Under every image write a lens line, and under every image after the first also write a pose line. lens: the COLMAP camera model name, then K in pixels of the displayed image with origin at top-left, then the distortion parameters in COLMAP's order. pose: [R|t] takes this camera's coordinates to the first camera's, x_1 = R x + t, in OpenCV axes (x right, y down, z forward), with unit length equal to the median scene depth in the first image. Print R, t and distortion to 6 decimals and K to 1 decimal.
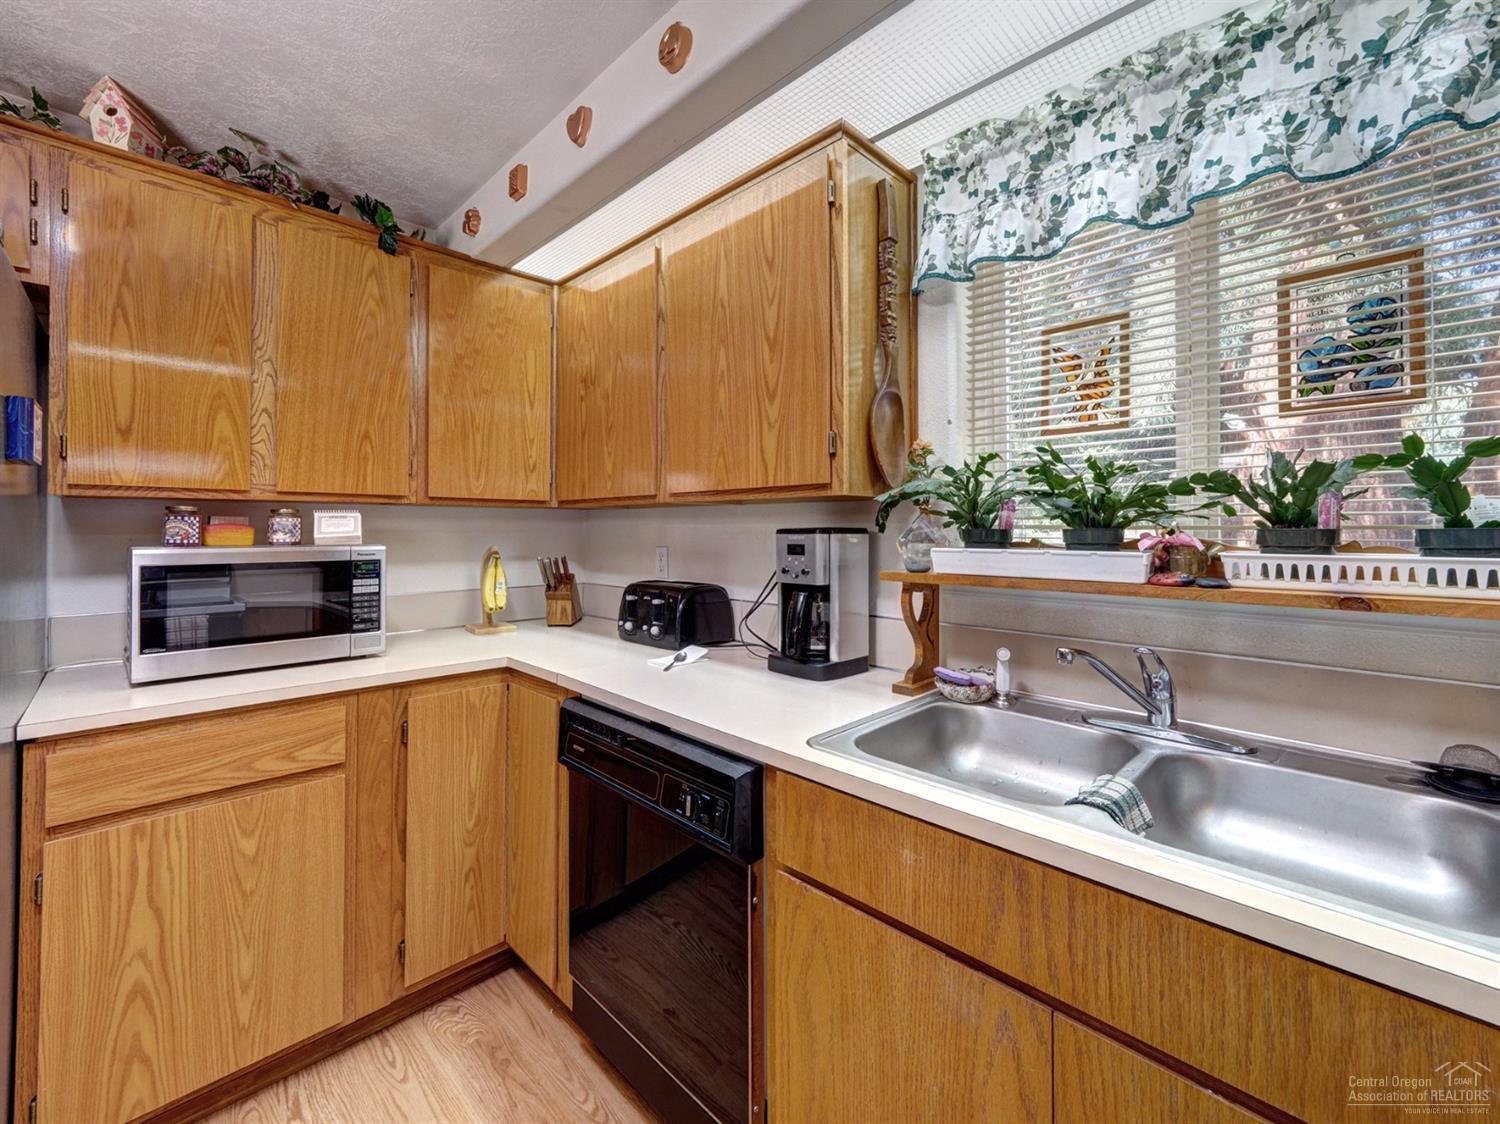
lens RADIAL K [[620.3, 0, 741.4], [0, 620.3, 528.2], [0, 0, 1]] dist [0.000687, 0.000169]
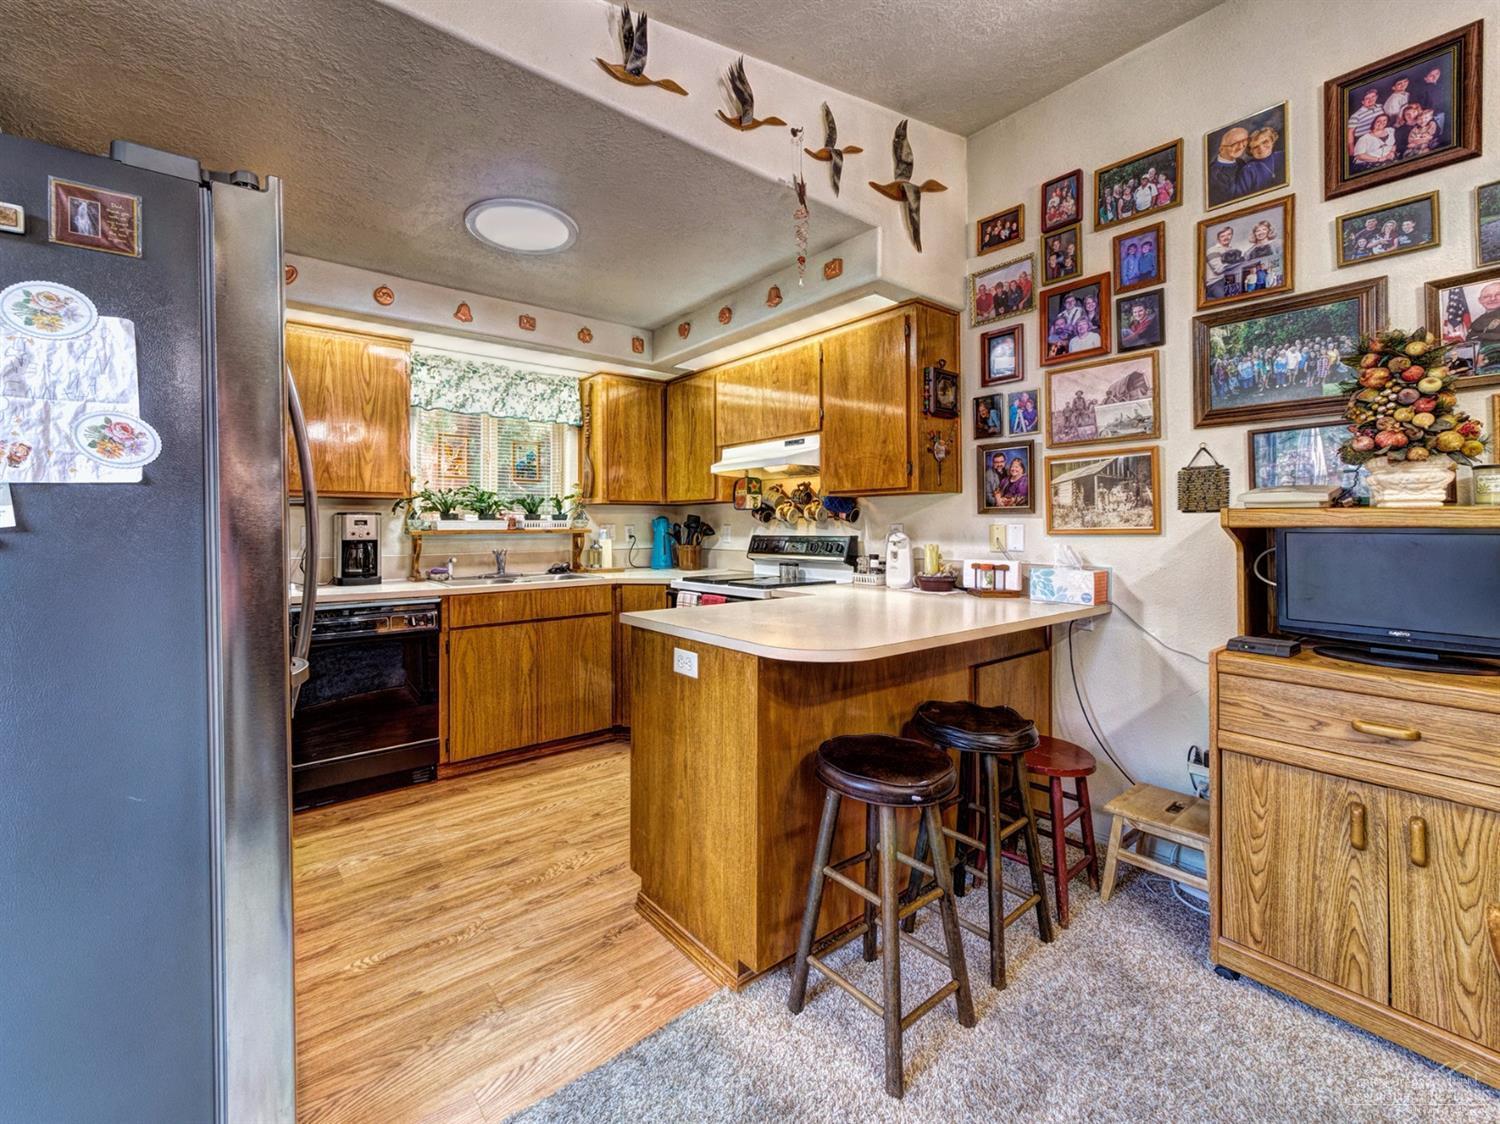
lens RADIAL K [[620.3, 0, 741.4], [0, 620.3, 528.2], [0, 0, 1]] dist [0.000687, 0.000169]
pose [[0.079872, -0.006520, 0.996784, -2.292243], [-0.001380, 0.999977, 0.006651, 0.047228], [-0.996804, -0.001907, 0.079861, -0.481620]]
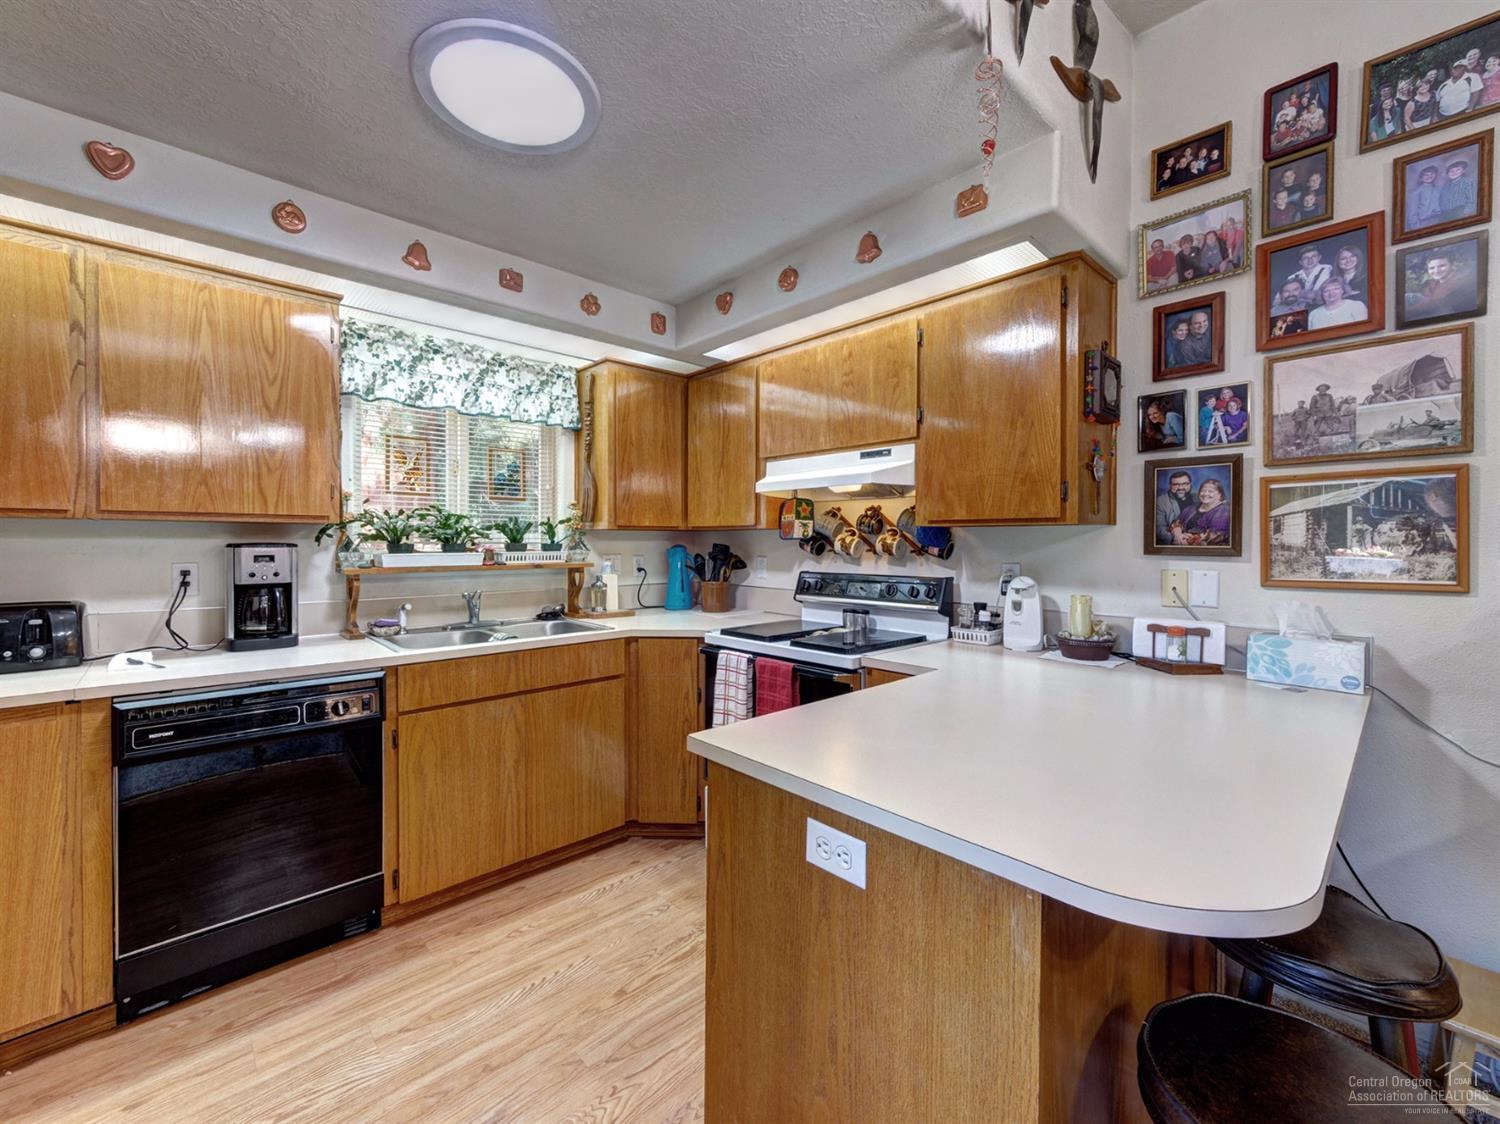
lens RADIAL K [[612.3, 0, 766.5], [0, 612.3, 557.1], [0, 0, 1]] dist [0.002103, 0.000836]
pose [[0.000693, -0.026425, 0.999651, -1.624084], [-0.008113, 0.999618, 0.026429, -0.017819], [-0.999967, -0.008128, 0.000479, -0.150735]]
